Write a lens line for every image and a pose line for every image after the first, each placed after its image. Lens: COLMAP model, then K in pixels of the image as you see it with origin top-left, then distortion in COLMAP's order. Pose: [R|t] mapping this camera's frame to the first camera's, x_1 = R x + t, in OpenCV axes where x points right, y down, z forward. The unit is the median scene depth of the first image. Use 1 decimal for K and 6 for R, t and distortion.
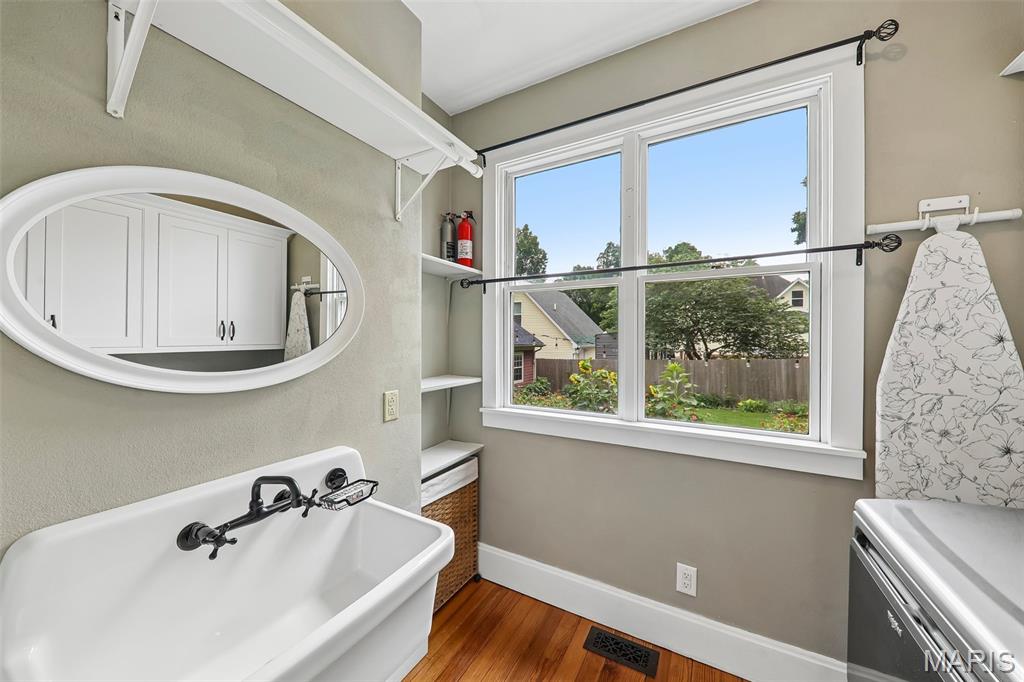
lens RADIAL K [[368.4, 0, 509.3], [0, 368.4, 338.0], [0, 0, 1]] dist [0.016854, -0.009078]
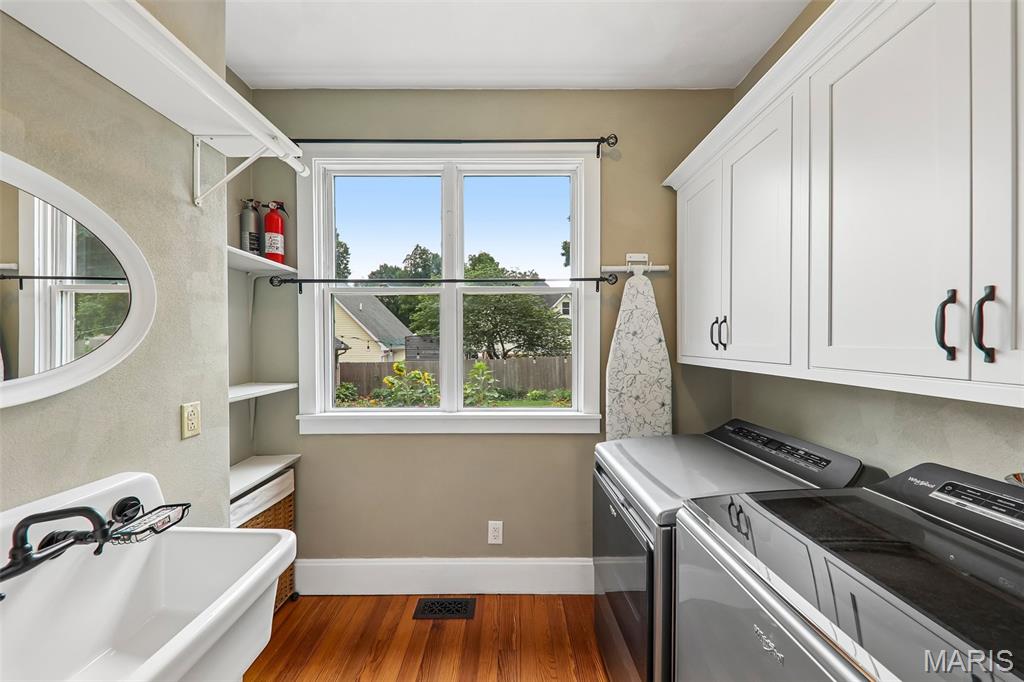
lens RADIAL K [[368.4, 0, 509.3], [0, 368.4, 338.0], [0, 0, 1]] dist [0.016854, -0.009078]
pose [[0.873814, -0.000686, 0.486259, -0.082425], [0.003319, 0.999984, -0.004554, -0.001386], [-0.486249, 0.005593, 0.873803, -0.109559]]
